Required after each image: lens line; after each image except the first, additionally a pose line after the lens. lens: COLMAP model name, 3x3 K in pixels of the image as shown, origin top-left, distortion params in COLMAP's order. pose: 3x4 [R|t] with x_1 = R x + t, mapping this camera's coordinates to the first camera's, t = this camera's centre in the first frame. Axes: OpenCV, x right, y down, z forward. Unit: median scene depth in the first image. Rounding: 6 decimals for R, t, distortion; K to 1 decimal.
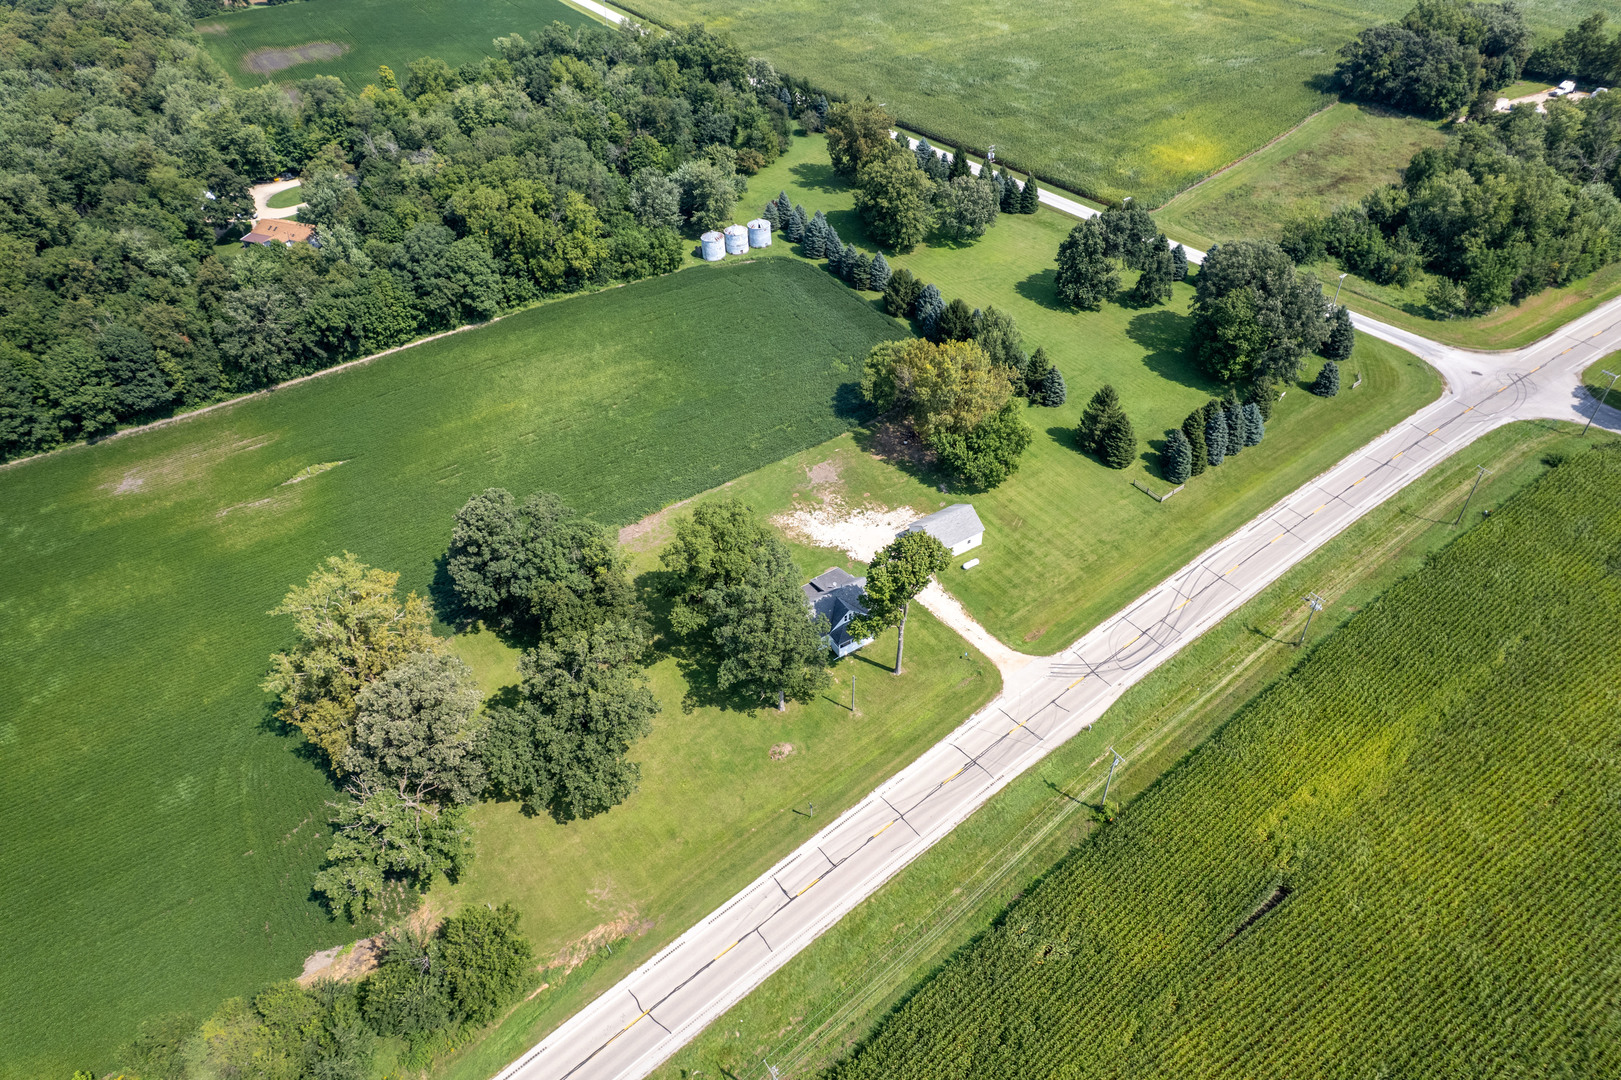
lens RADIAL K [[1044.5, 0, 837.9], [0, 1044.5, 533.8], [0, 0, 1]] dist [-0.081496, 0.072618]
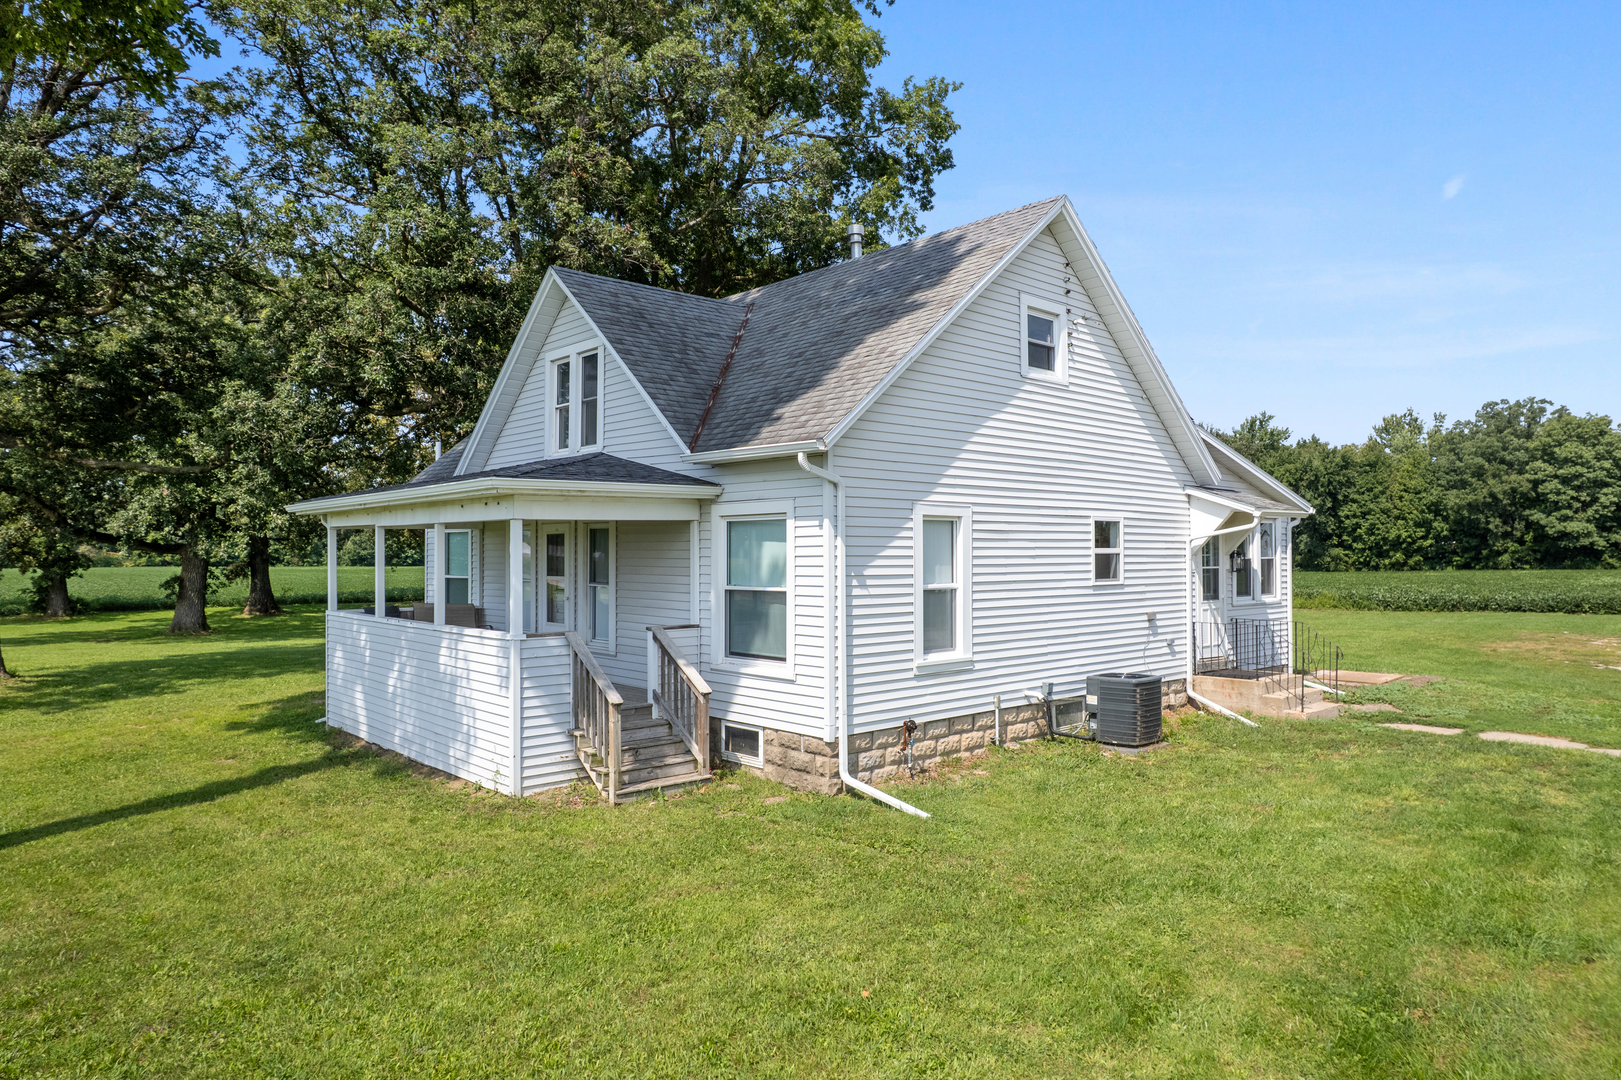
lens RADIAL K [[1037.3, 0, 837.0], [0, 1037.3, 542.0], [0, 0, 1]] dist [-0.078715, 0.071292]
pose [[0.167830, 0.004055, -0.985808, 0.099299], [-0.644896, 0.756788, -0.106678, 0.078871], [0.745615, 0.653647, 0.129627, 0.946200]]
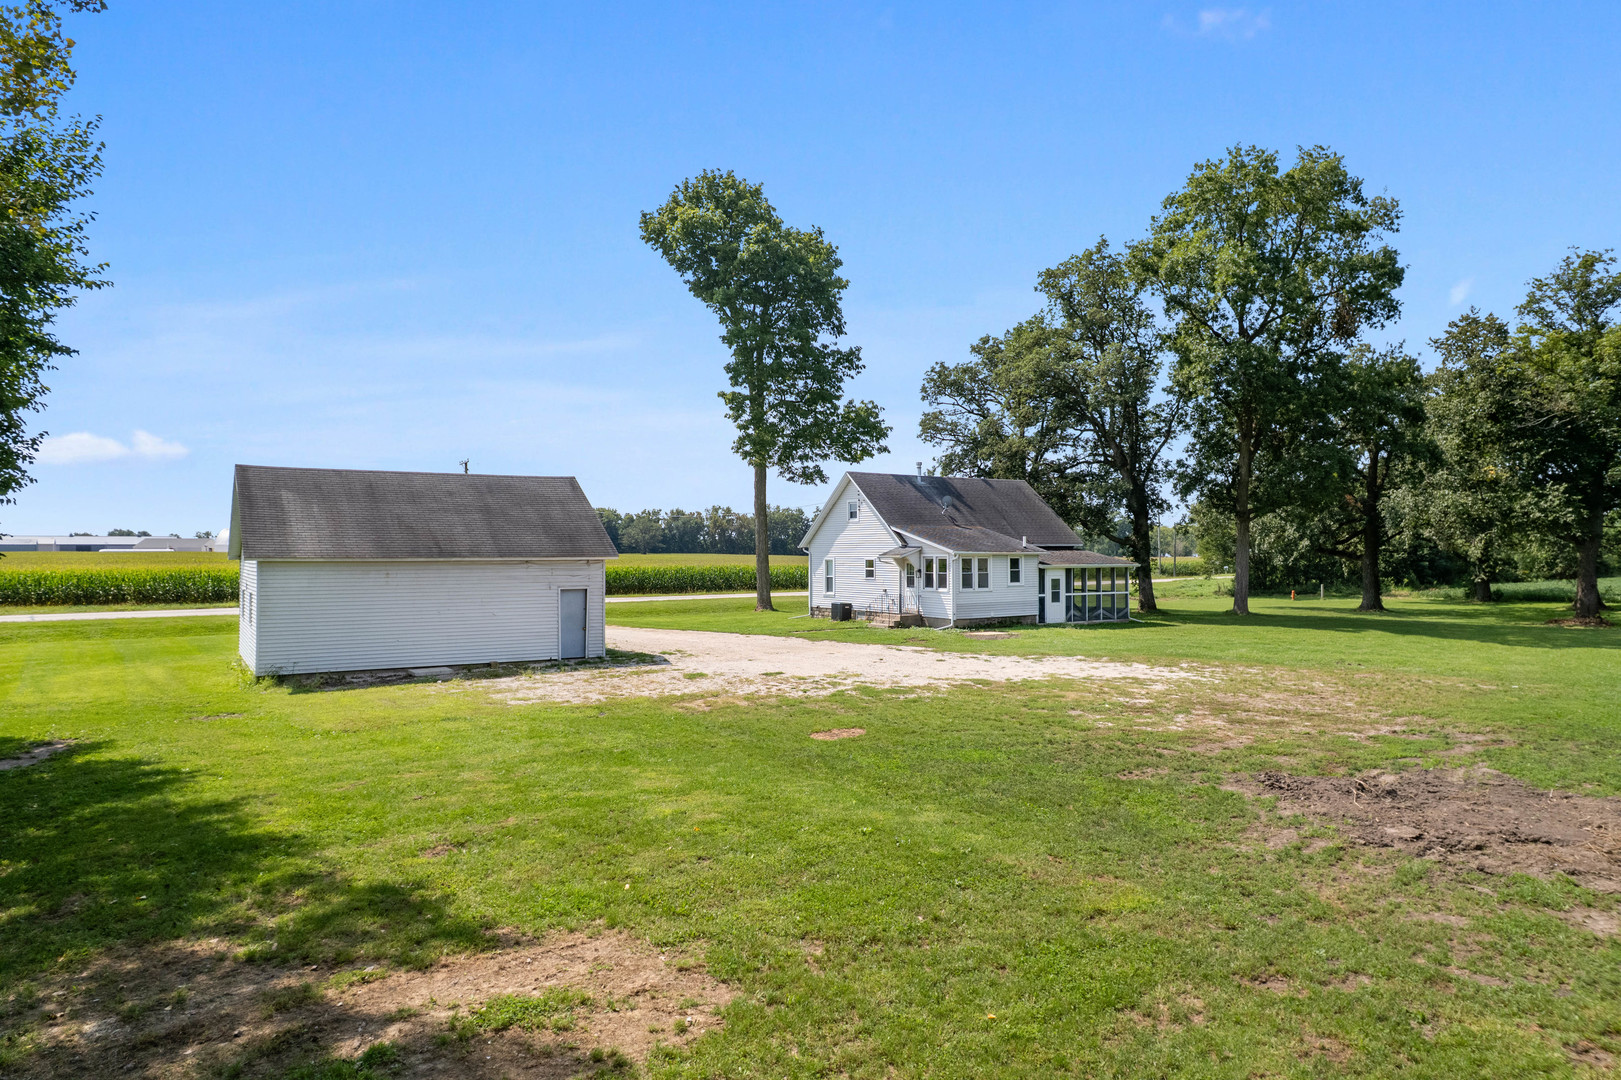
lens RADIAL K [[1039.8, 0, 828.8], [0, 1039.8, 544.4], [0, 0, 1]] dist [-0.080174, 0.072353]
pose [[-0.999815, 0.018416, -0.005514, 0.032058], [0.010495, 0.763232, 0.646040, -0.132780], [0.016106, 0.645862, -0.763284, 1.186640]]
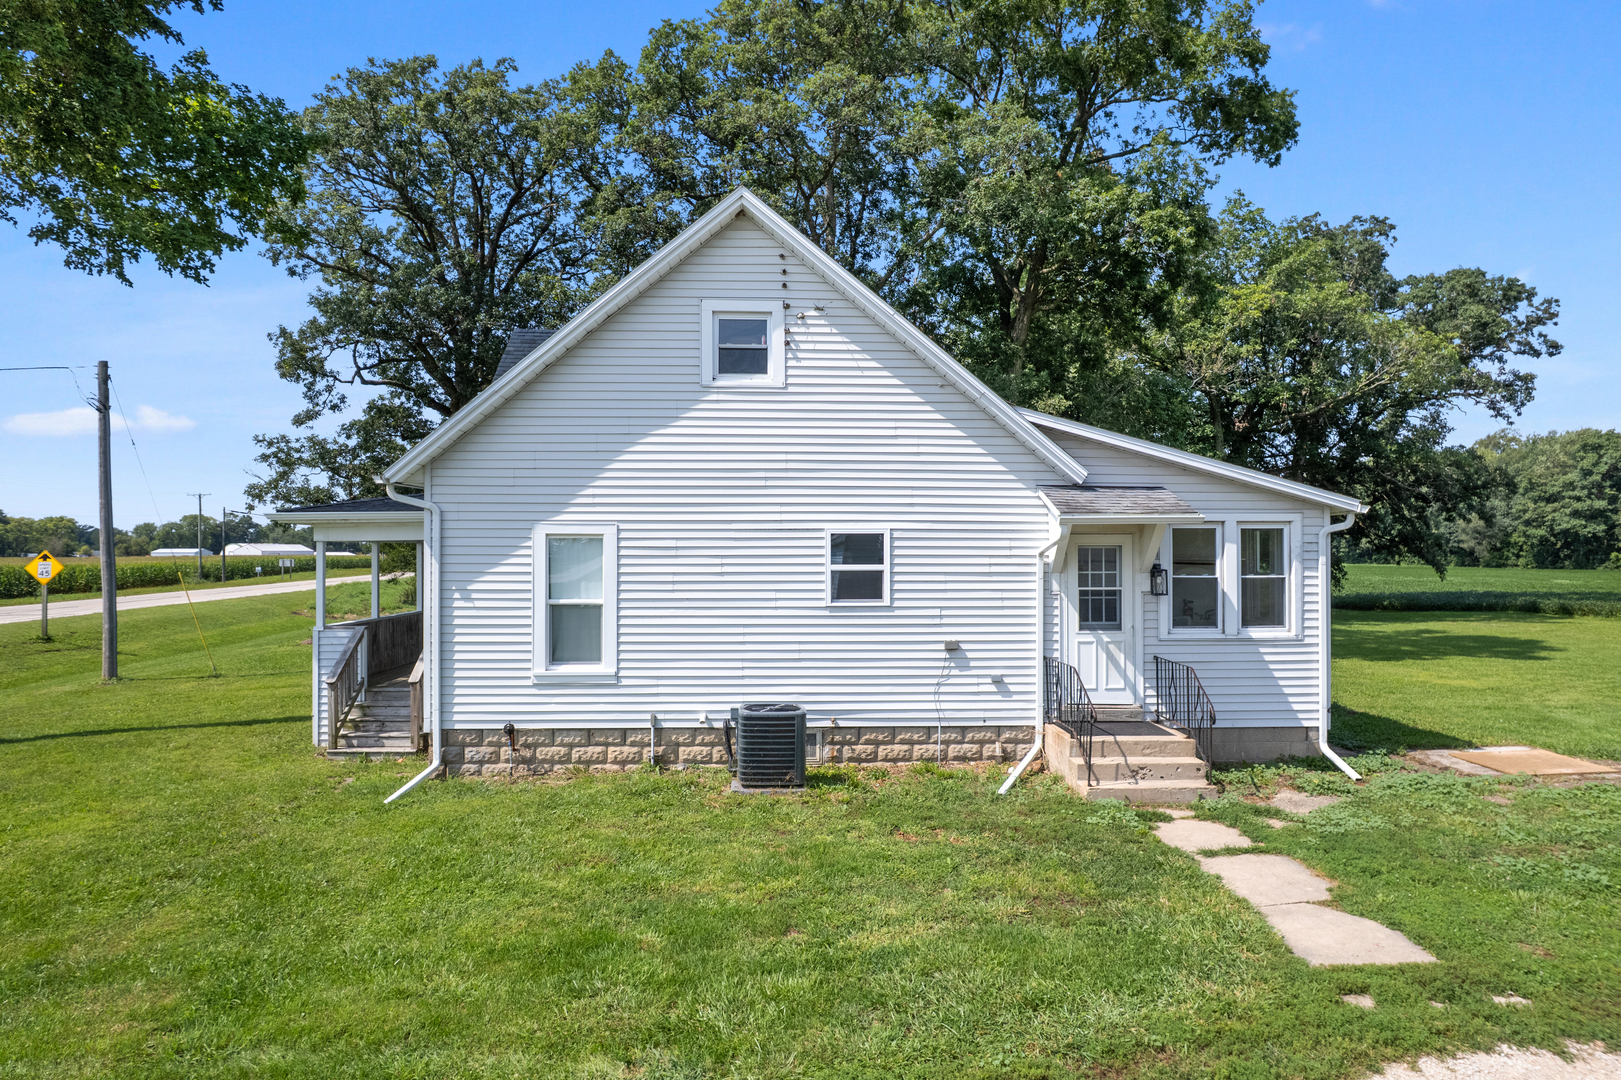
lens RADIAL K [[1044.5, 0, 837.9], [0, 1044.5, 533.8], [0, 0, 1]] dist [-0.081496, 0.072618]
pose [[-0.507598, 0.002462, -0.861590, 0.085173], [-0.556616, 0.762371, 0.330104, 0.030152], [0.657664, 0.647136, -0.385608, 1.000743]]
